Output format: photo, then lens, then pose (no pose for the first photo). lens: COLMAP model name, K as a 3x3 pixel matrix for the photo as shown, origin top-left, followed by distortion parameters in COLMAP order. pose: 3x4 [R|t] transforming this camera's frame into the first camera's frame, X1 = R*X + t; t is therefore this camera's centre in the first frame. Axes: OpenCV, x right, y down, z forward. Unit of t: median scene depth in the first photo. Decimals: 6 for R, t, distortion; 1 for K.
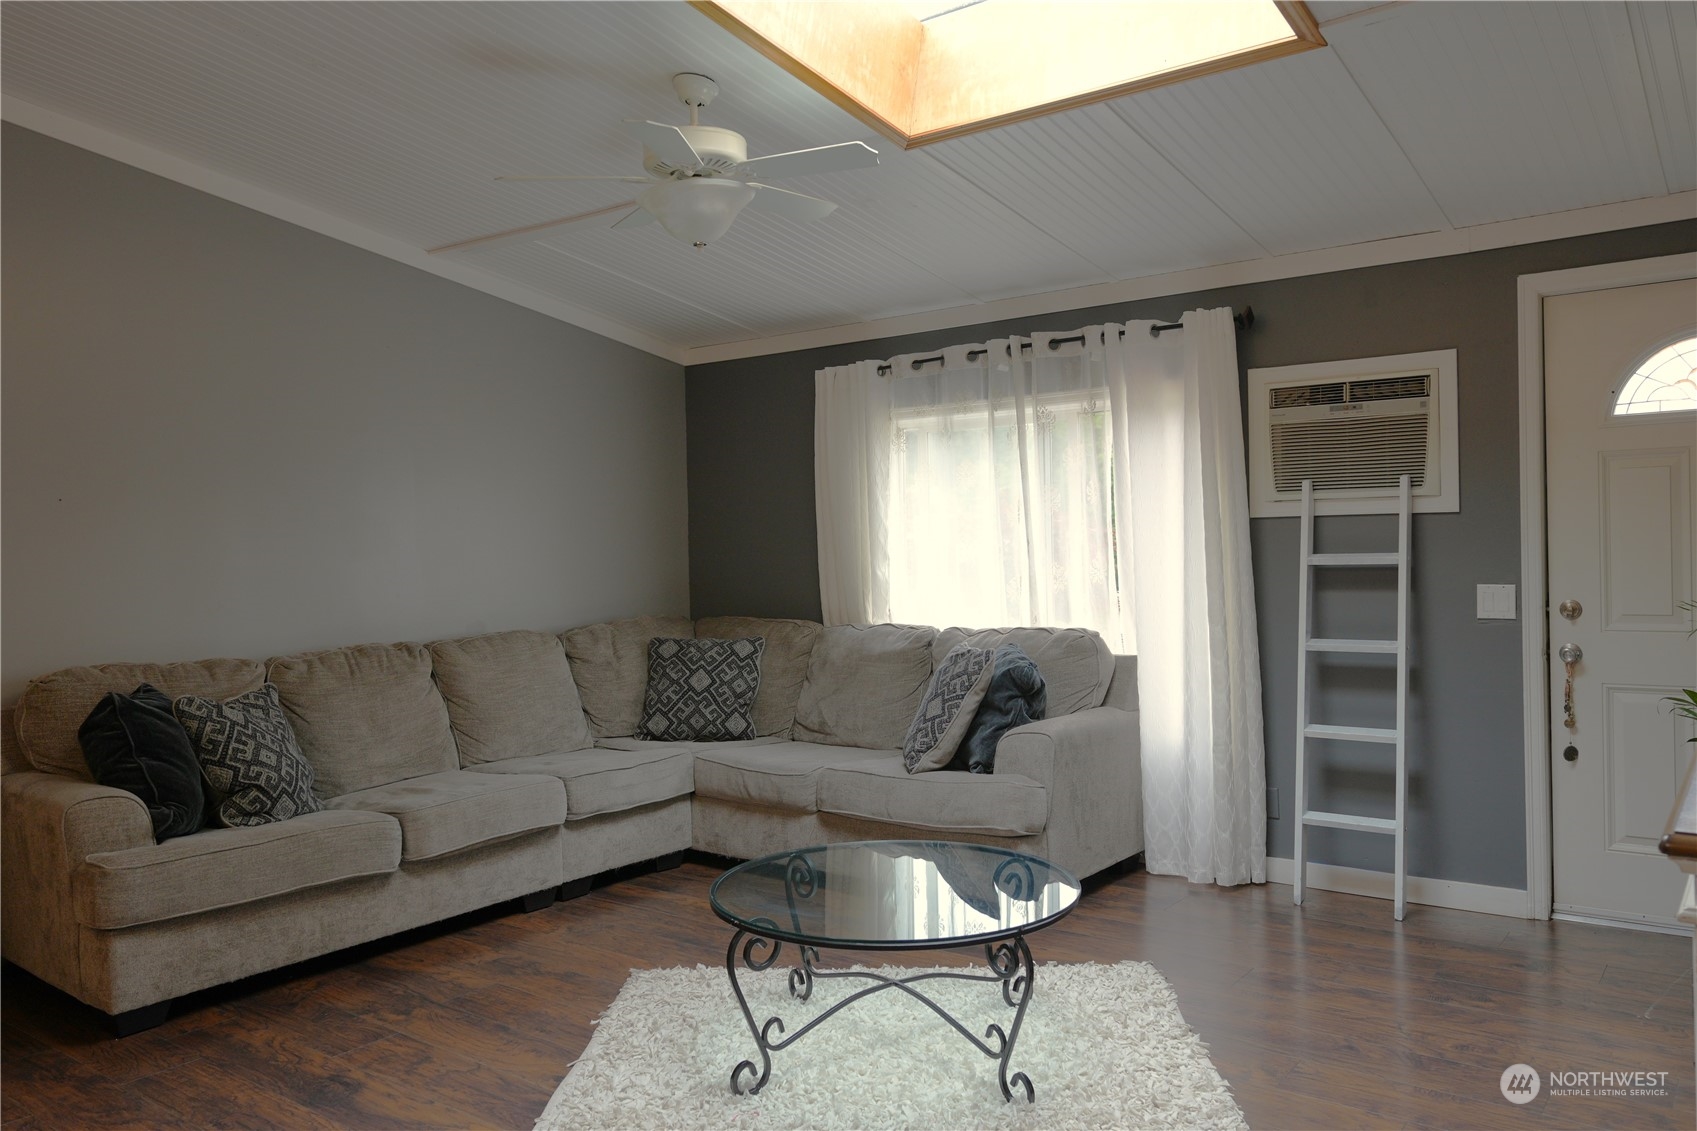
lens RADIAL K [[1293.5, 0, 848.5], [0, 1293.5, 565.5], [0, 0, 1]] dist [0.006994, 0.003248]
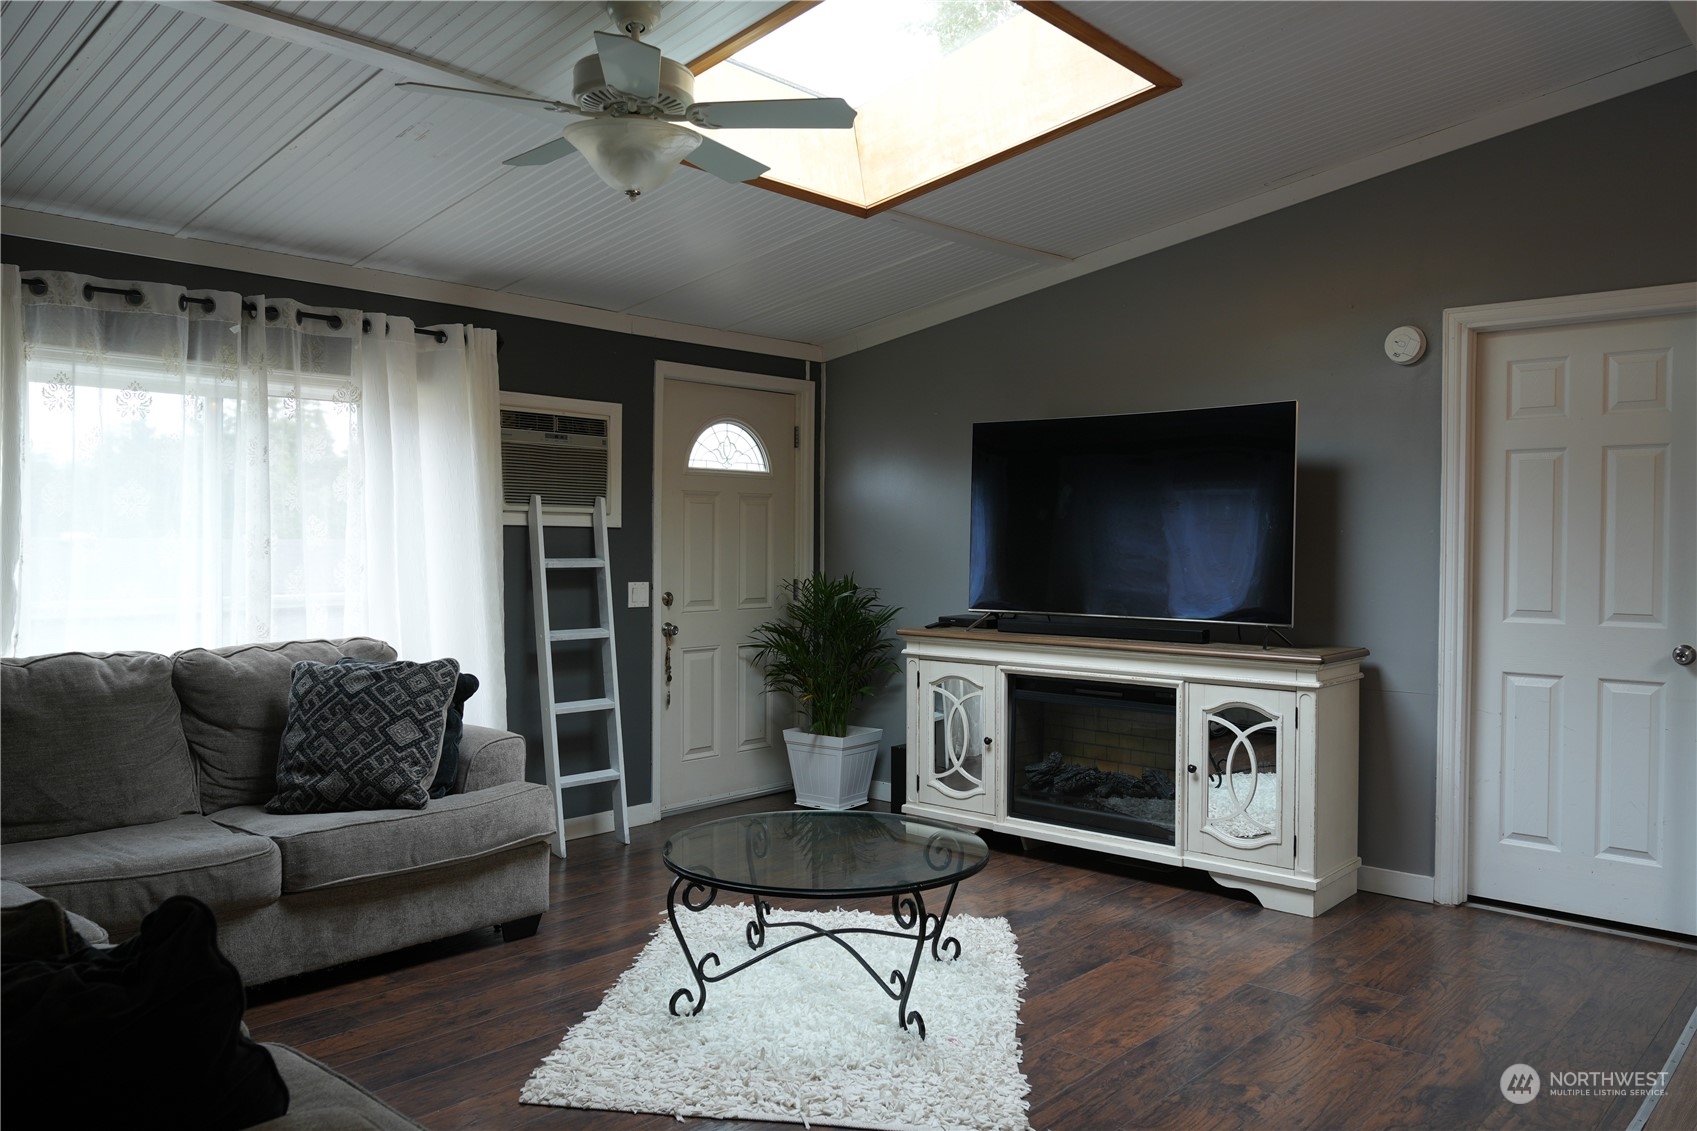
lens RADIAL K [[1239.9, 0, 848.5], [0, 1239.9, 565.5], [0, 0, 1]] dist [-0.000952, -0.000656]
pose [[0.099270, 0.005372, 0.995046, -0.751389], [0.002339, 0.999981, -0.005632, 0.004440], [-0.995058, 0.002887, 0.099256, 0.637984]]
